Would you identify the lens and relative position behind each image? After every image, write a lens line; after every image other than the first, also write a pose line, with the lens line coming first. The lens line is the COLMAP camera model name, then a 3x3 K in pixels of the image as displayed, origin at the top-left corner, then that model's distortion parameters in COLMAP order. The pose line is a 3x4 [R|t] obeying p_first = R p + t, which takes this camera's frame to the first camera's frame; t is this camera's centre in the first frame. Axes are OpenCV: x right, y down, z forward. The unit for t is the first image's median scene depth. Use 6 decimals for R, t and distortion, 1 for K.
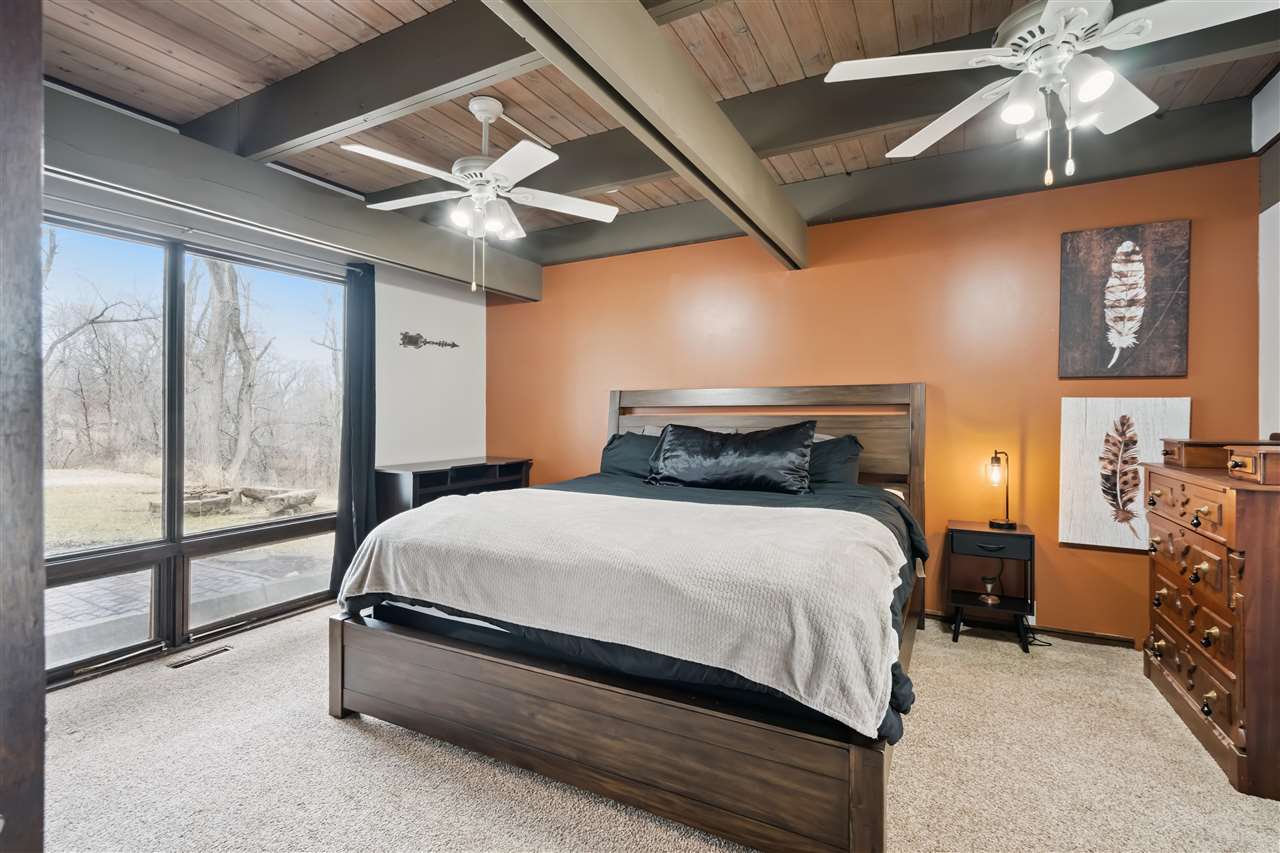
lens RADIAL K [[588.0, 0, 640.1], [0, 588.0, 423.2], [0, 0, 1]] dist [-0.006083, 0.002967]
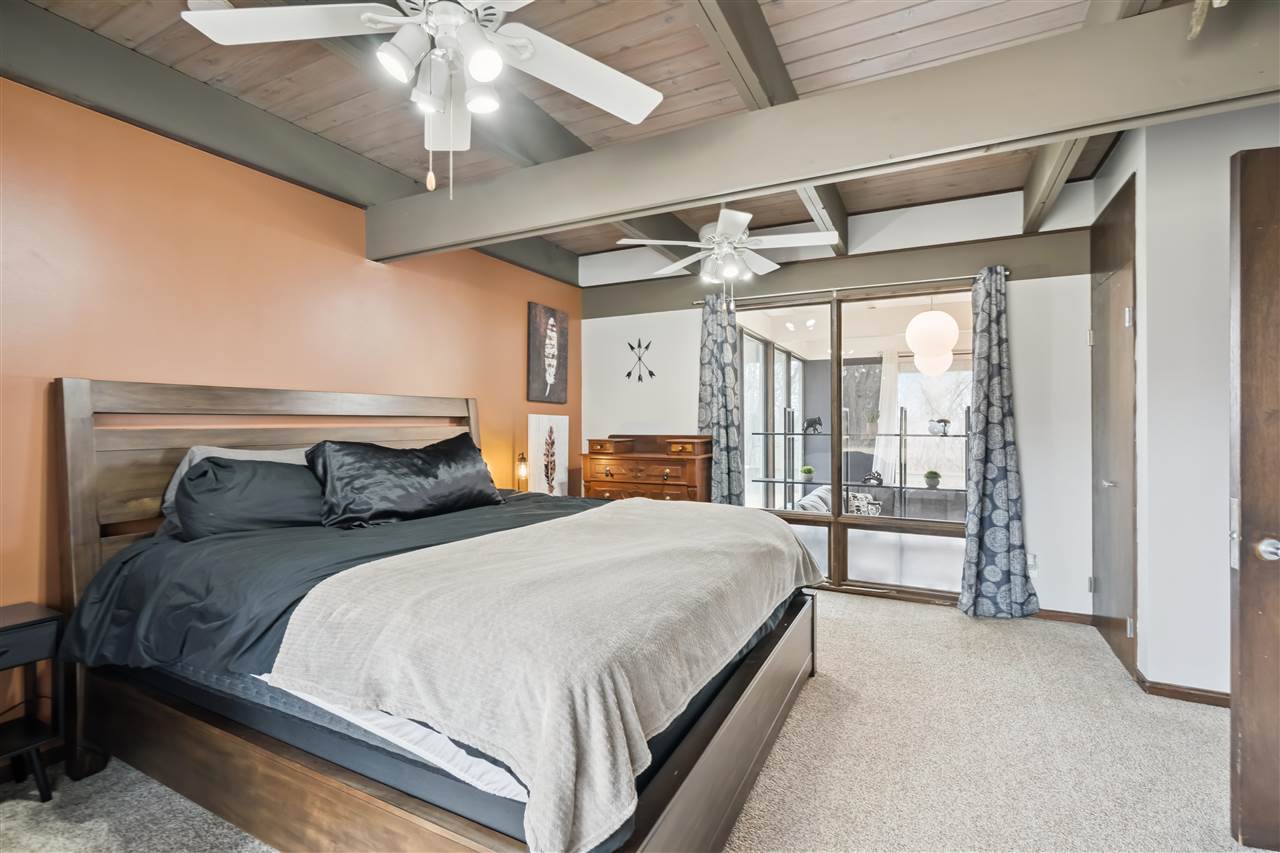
lens RADIAL K [[588.0, 0, 638.2], [0, 588.0, 422.9], [0, 0, 1]] dist [-0.006083, 0.002967]
pose [[-0.005779, 0.003717, 0.999976, -0.775339], [0.023337, 0.999721, -0.003581, -0.010791], [-0.999711, 0.023316, -0.005864, 0.771750]]
